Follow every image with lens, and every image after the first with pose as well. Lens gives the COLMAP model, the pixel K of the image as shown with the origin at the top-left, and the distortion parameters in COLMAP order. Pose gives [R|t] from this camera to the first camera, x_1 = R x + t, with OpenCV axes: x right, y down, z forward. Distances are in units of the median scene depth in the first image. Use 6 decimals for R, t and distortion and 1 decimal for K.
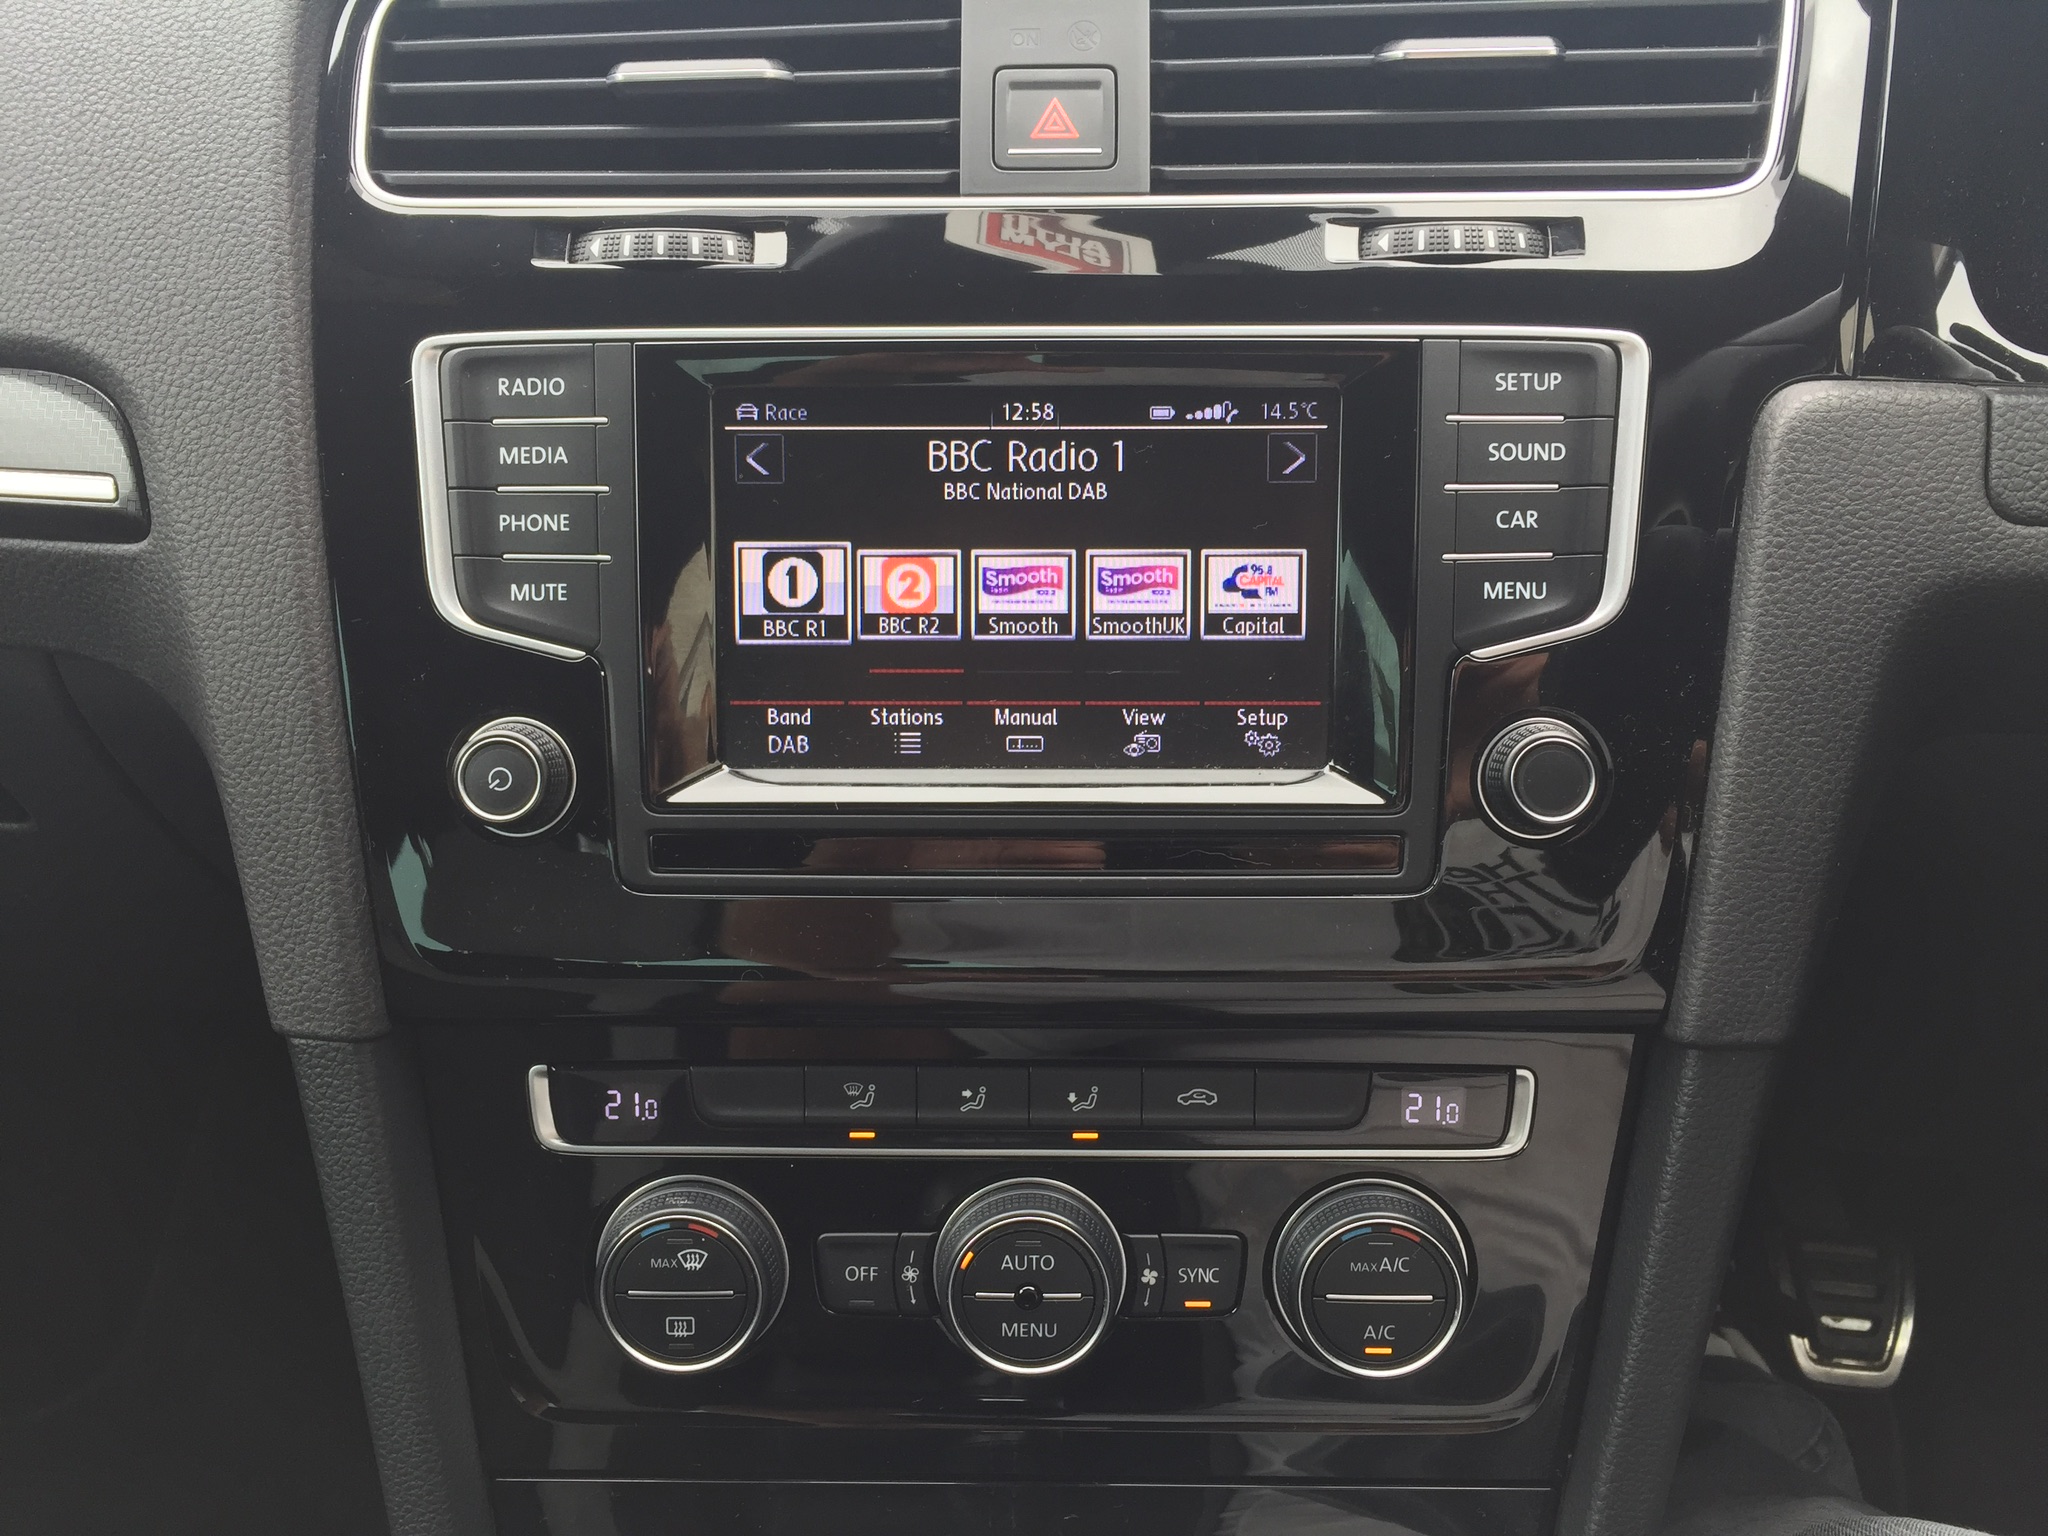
lens RADIAL K [[1636.5, 0, 1024.0], [0, 1636.5, 768.0], [0, 0, 1]] dist [0.081910, -0.113319]
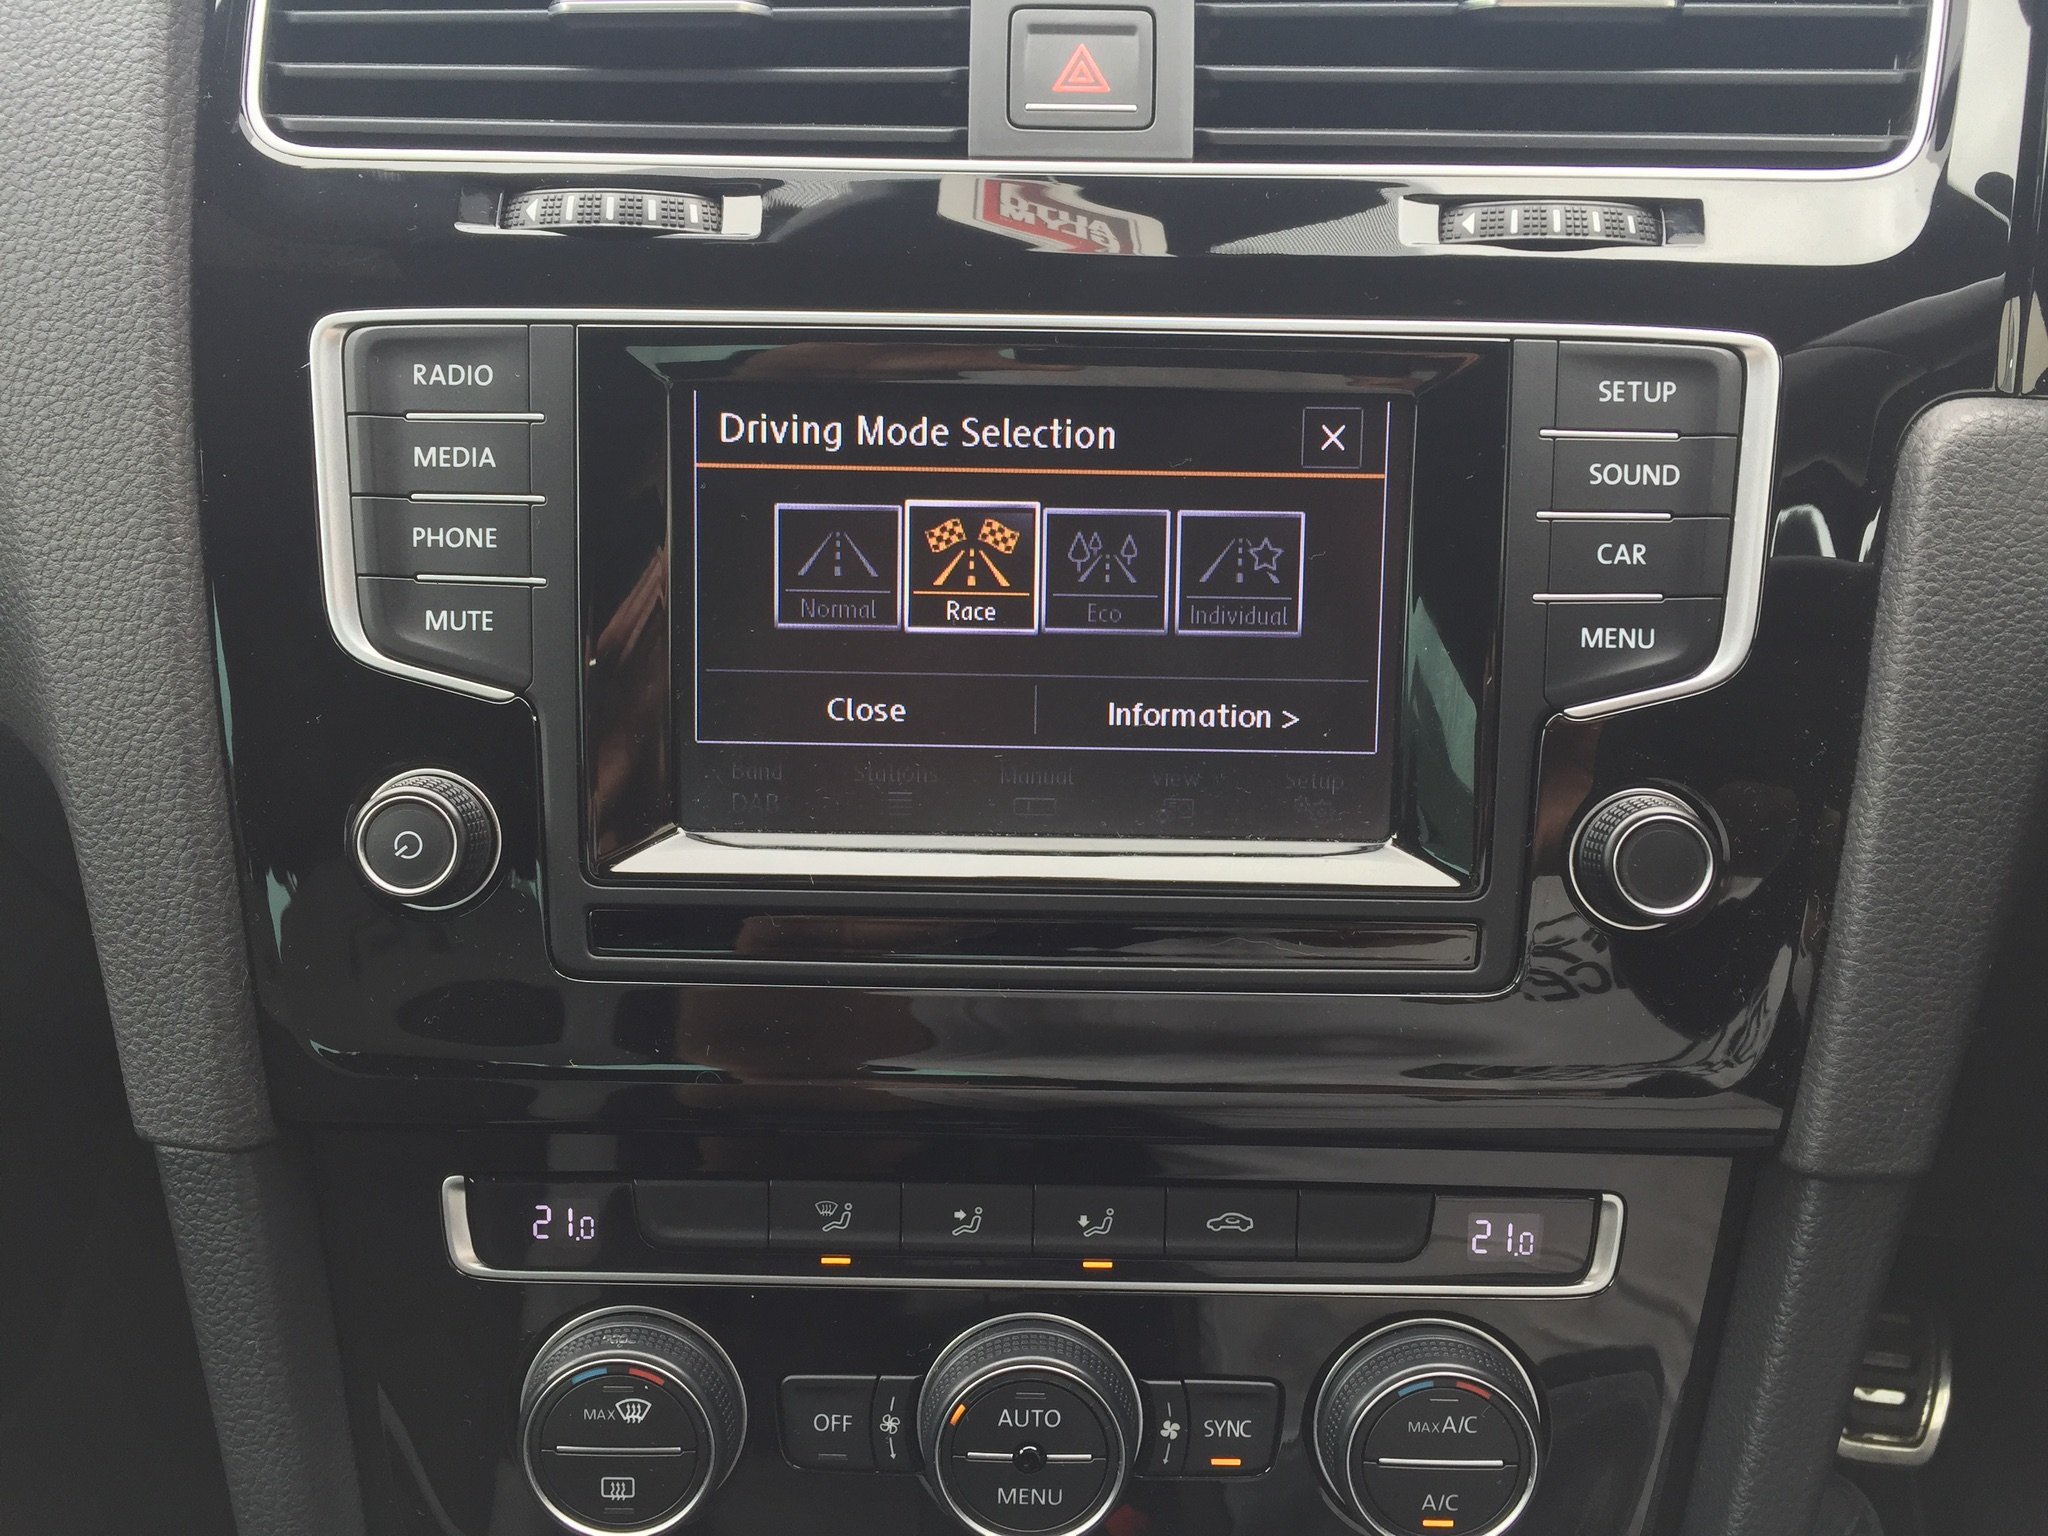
lens RADIAL K [[1636.5, 0, 1024.0], [0, 1636.5, 768.0], [0, 0, 1]] dist [0.081910, -0.113319]
pose [[0.999692, 0.014158, 0.020395, -0.023085], [-0.014333, 0.999861, 0.008461, -0.042840], [-0.020272, -0.008751, 0.999756, 0.153687]]
